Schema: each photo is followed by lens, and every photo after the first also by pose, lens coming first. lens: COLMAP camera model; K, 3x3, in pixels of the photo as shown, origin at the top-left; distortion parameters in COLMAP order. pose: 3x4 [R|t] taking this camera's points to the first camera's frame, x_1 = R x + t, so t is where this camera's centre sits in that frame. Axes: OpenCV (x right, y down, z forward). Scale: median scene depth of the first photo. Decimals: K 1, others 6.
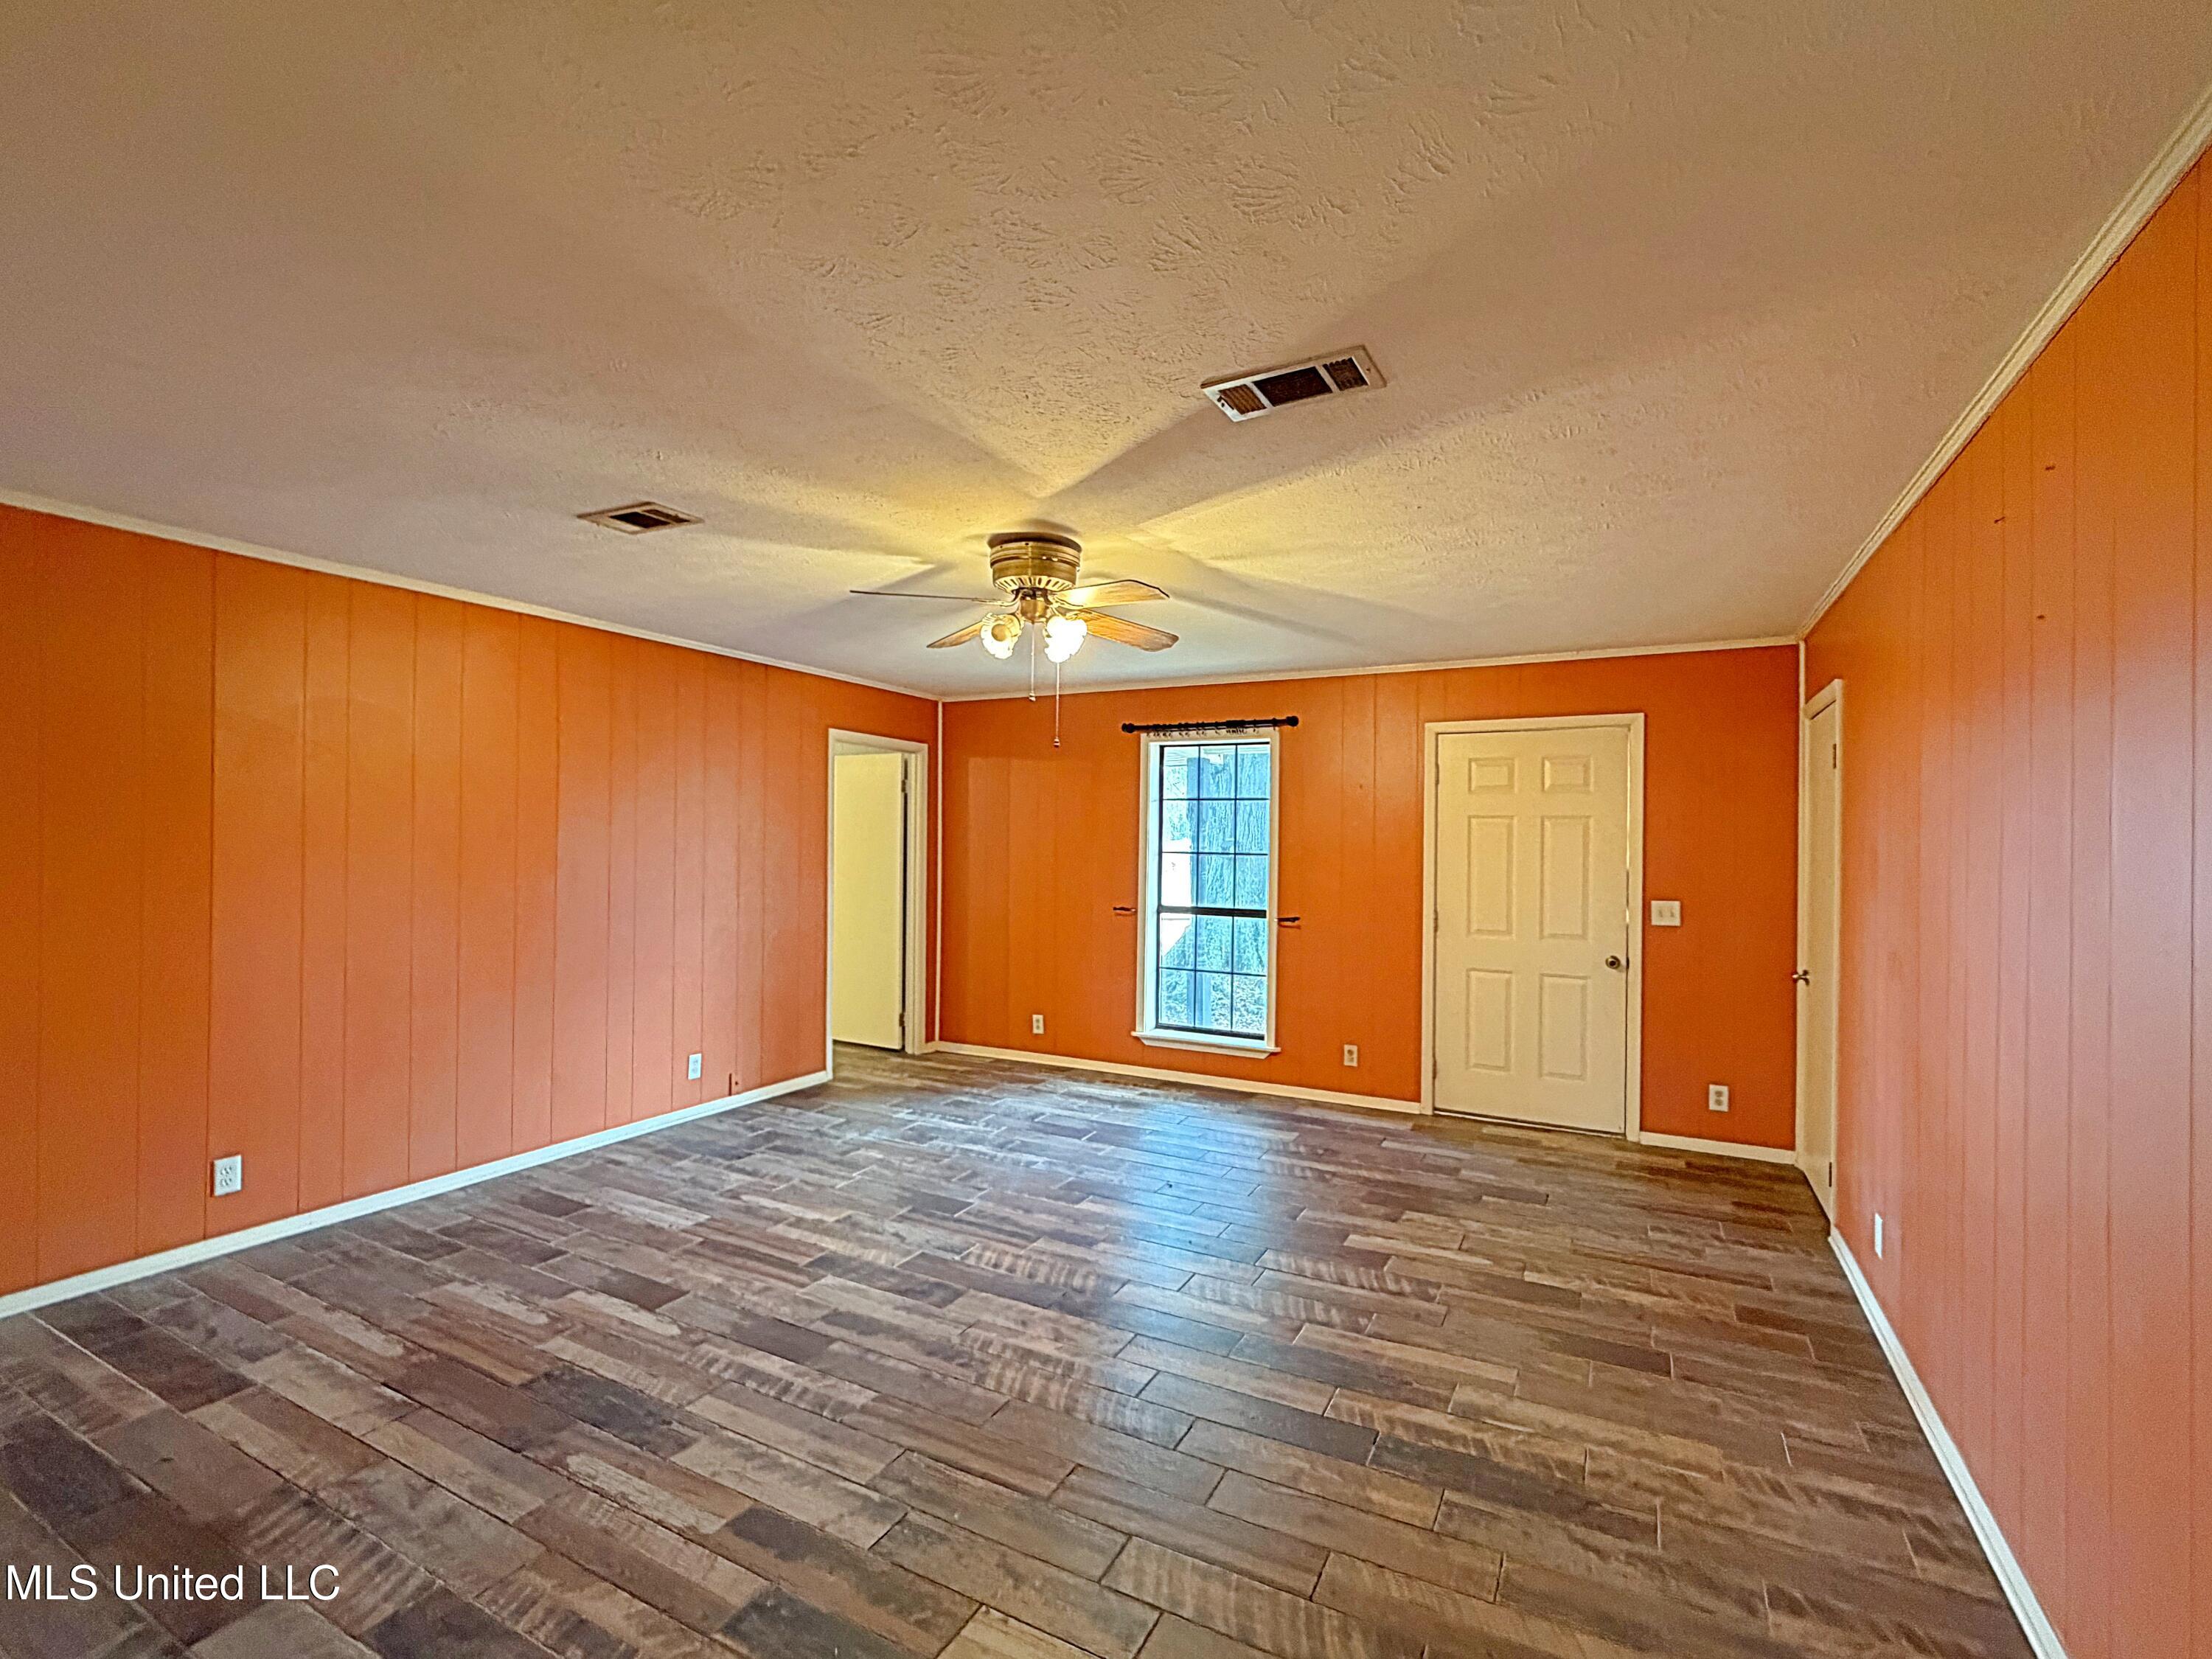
lens RADIAL K [[993.8, 0, 1107.8], [0, 993.8, 835.9], [0, 0, 1]] dist [-0.003915, -0.000019]
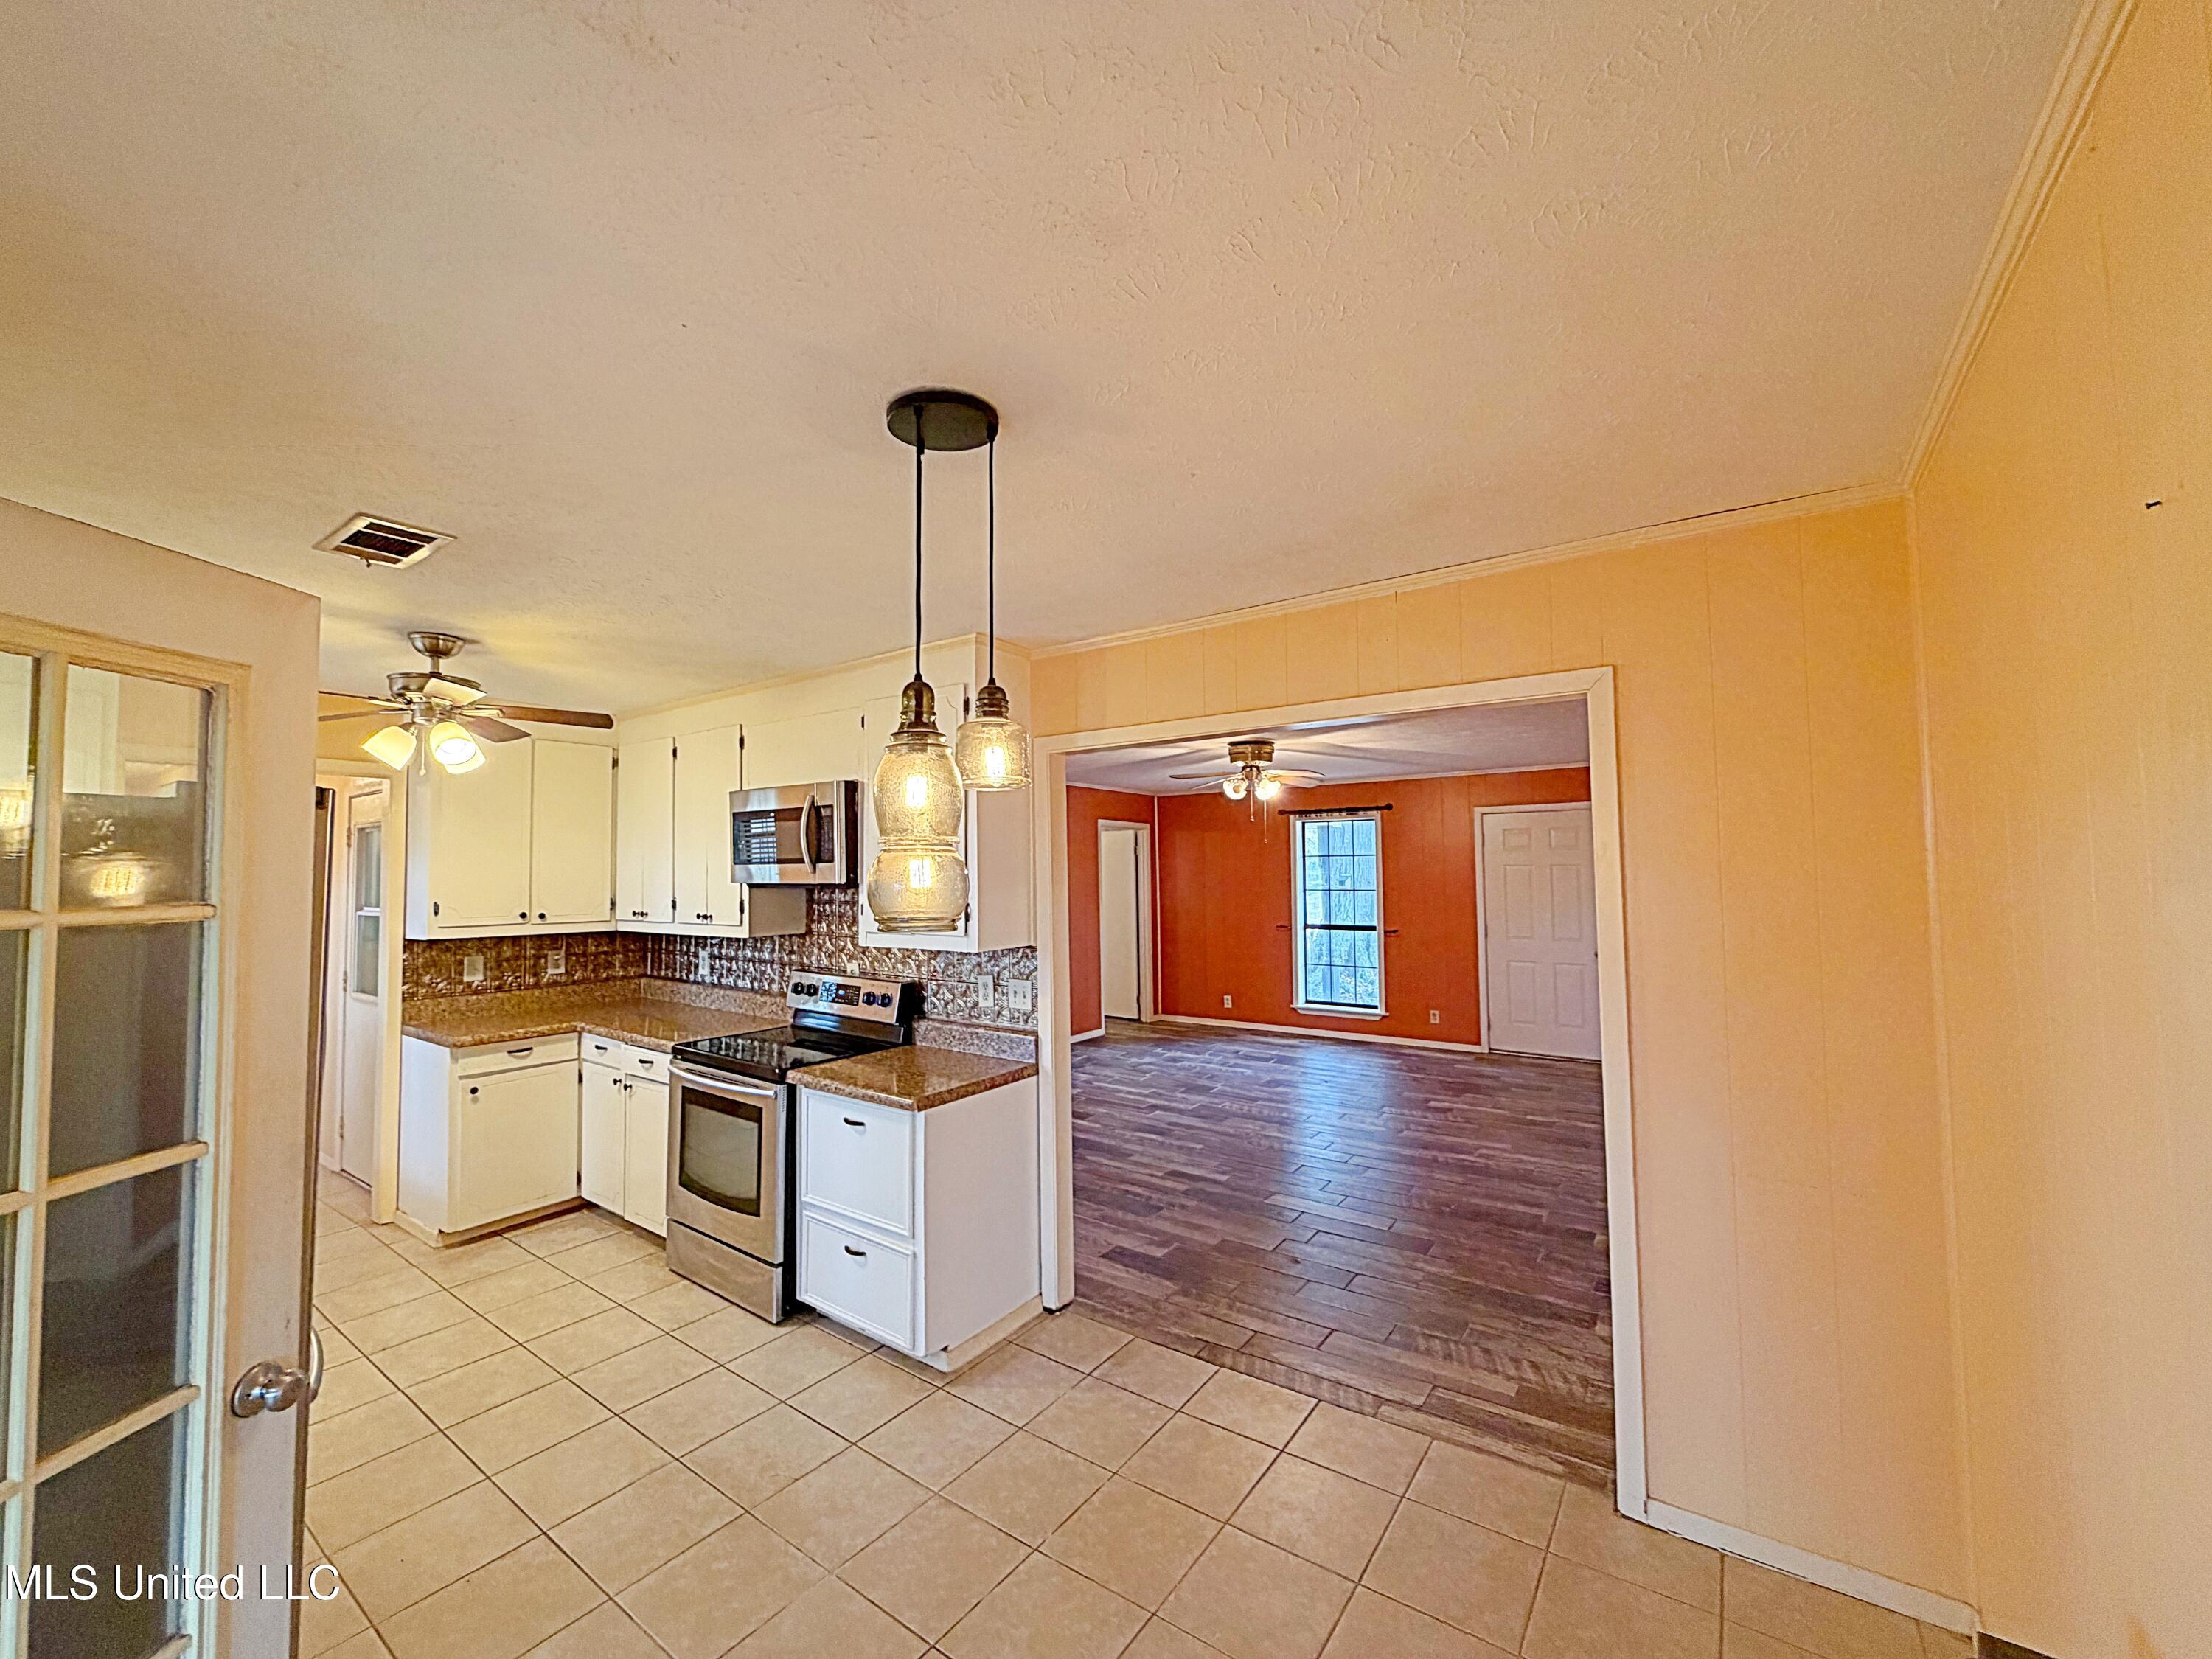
lens RADIAL K [[884.0, 0, 1101.9], [0, 884.0, 827.7], [0, 0, 1]] dist [0.001229, 0.000027]
pose [[0.990324, -0.030933, -0.135281, -0.113915], [0.025045, 0.998672, -0.045011, -0.042404], [0.136493, 0.041187, 0.989784, -0.675432]]
